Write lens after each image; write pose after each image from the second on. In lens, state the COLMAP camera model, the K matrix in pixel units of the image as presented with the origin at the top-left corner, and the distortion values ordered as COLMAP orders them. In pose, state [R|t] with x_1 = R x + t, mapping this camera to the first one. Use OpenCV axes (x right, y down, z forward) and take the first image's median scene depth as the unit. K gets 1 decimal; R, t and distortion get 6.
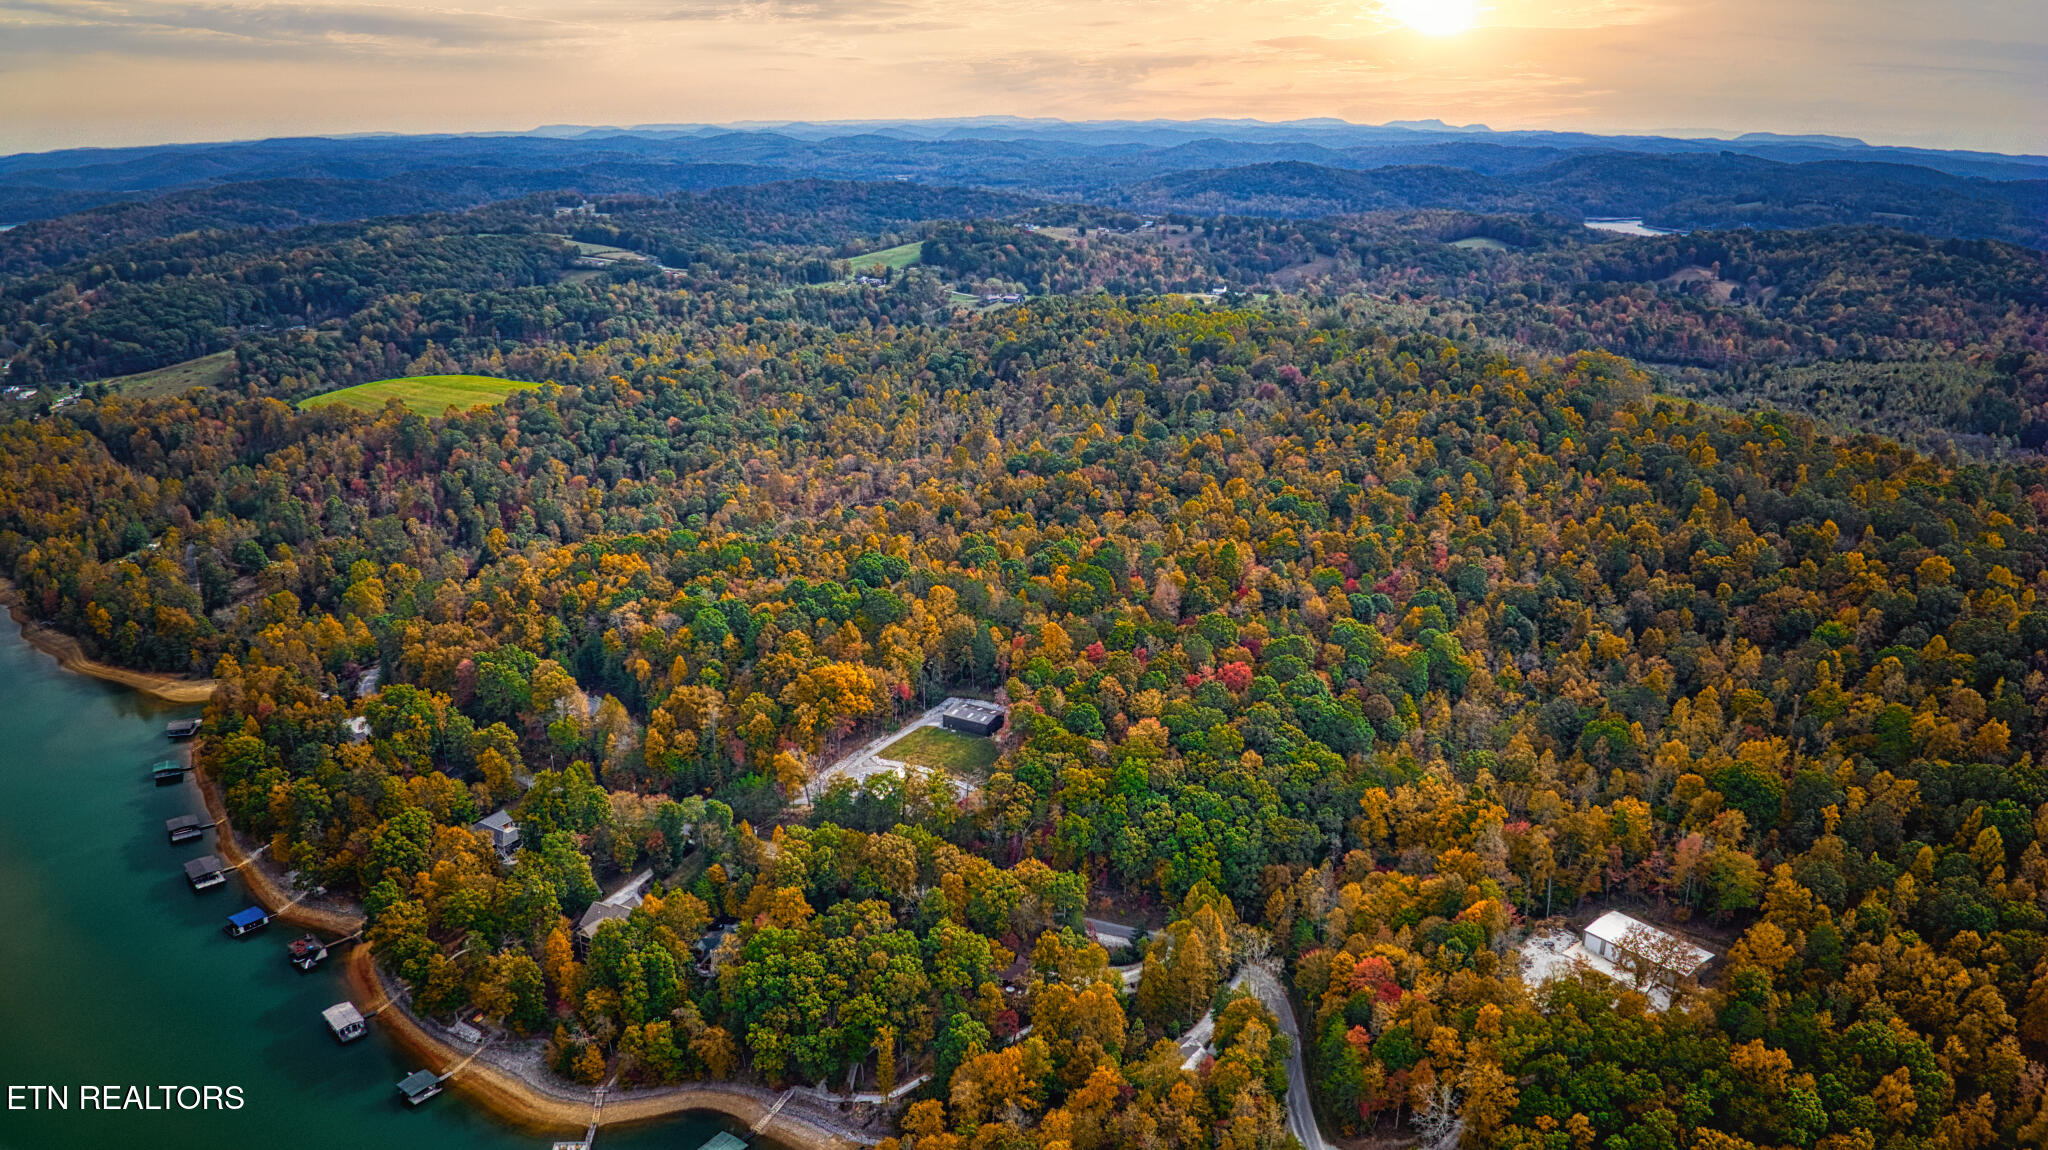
lens RADIAL K [[1441.3, 0, 1026.8], [0, 1441.3, 568.9], [0, 0, 1]] dist [-0.104551, -0.013608]
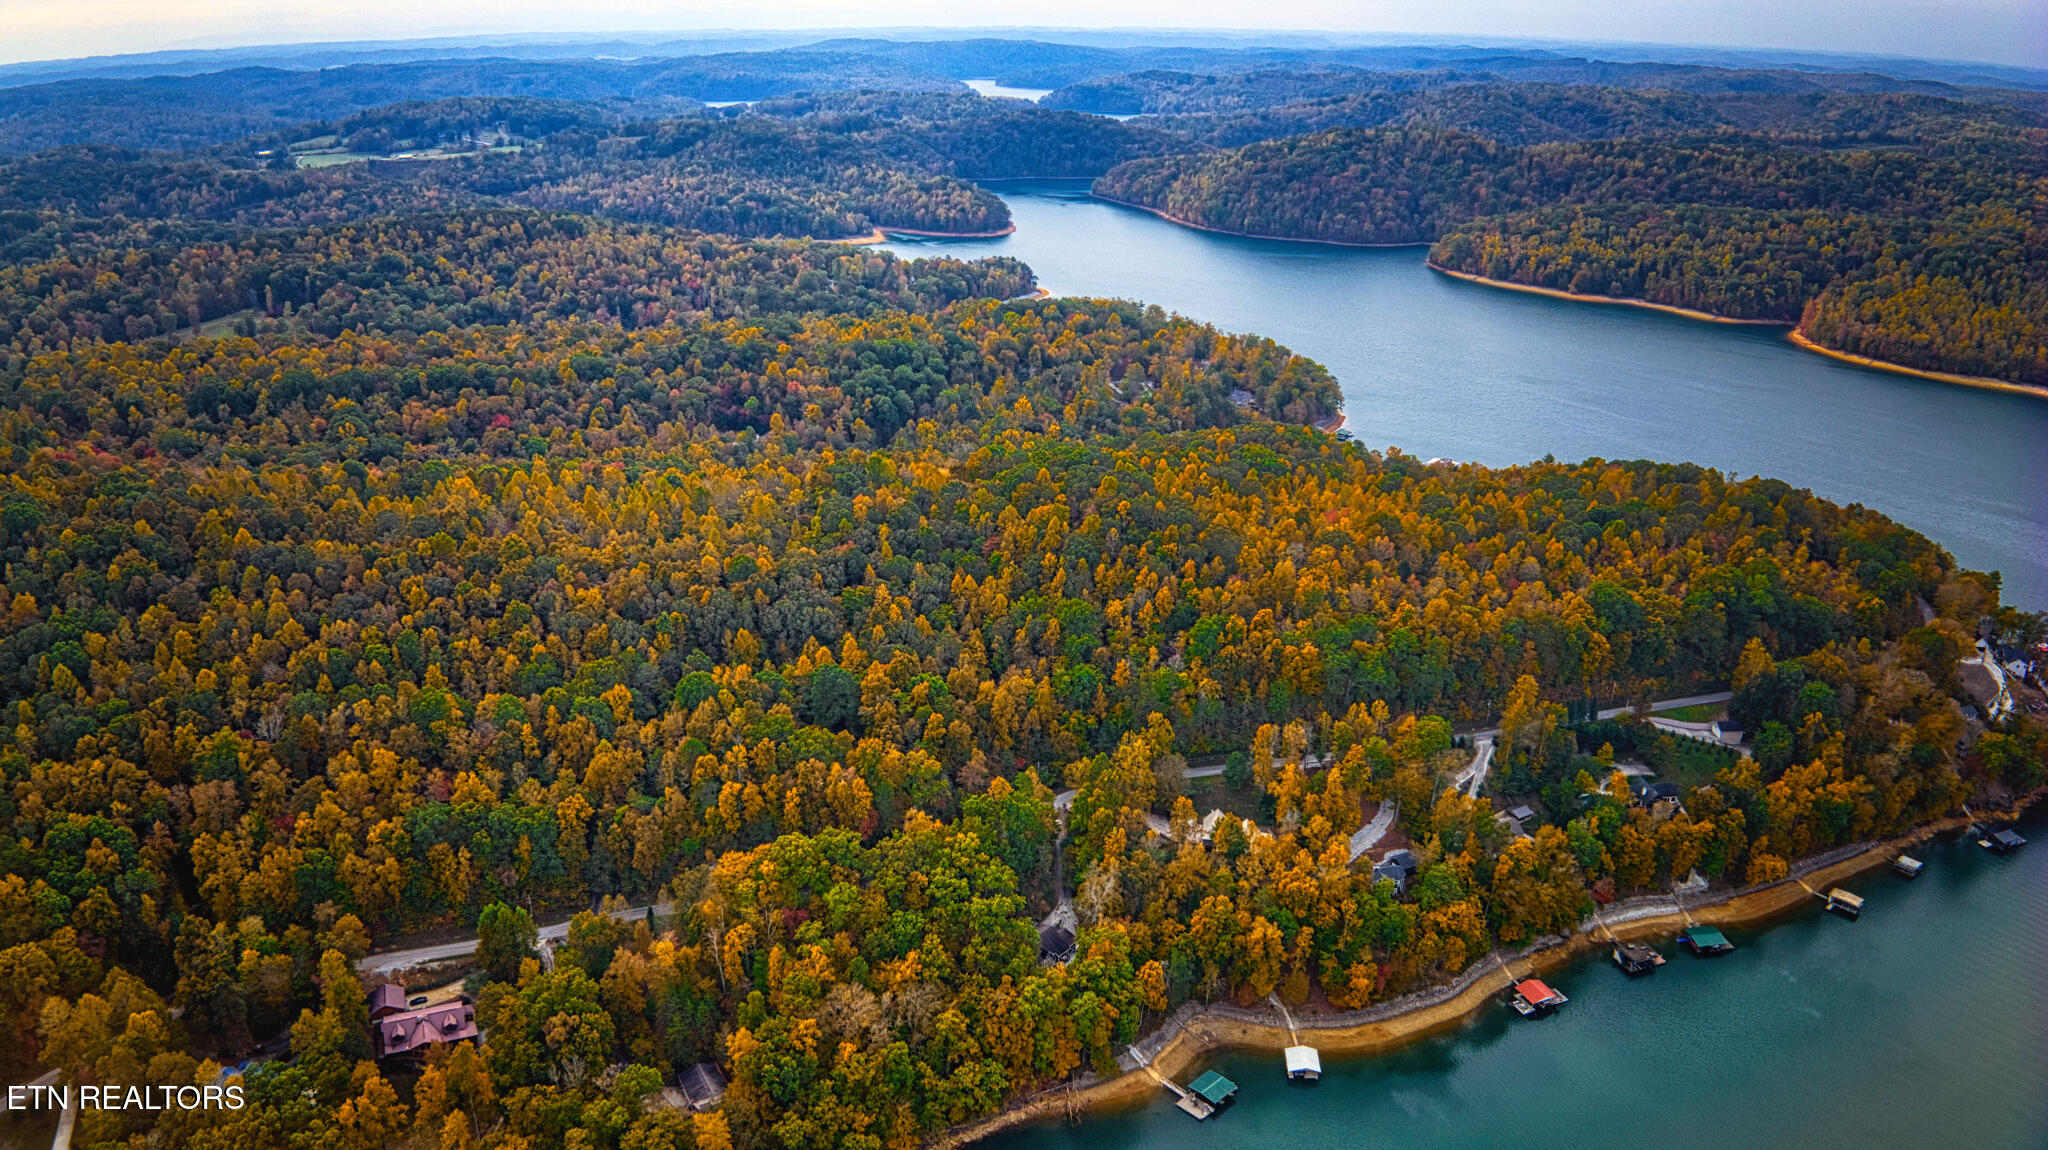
lens RADIAL K [[1441.3, 0, 1026.8], [0, 1441.3, 568.9], [0, 0, 1]] dist [-0.104551, -0.013608]
pose [[0.208406, -0.353388, 0.911967, -0.147742], [0.291503, 0.912506, 0.286981, 0.001913], [-0.933591, 0.206033, 0.293186, -0.158987]]
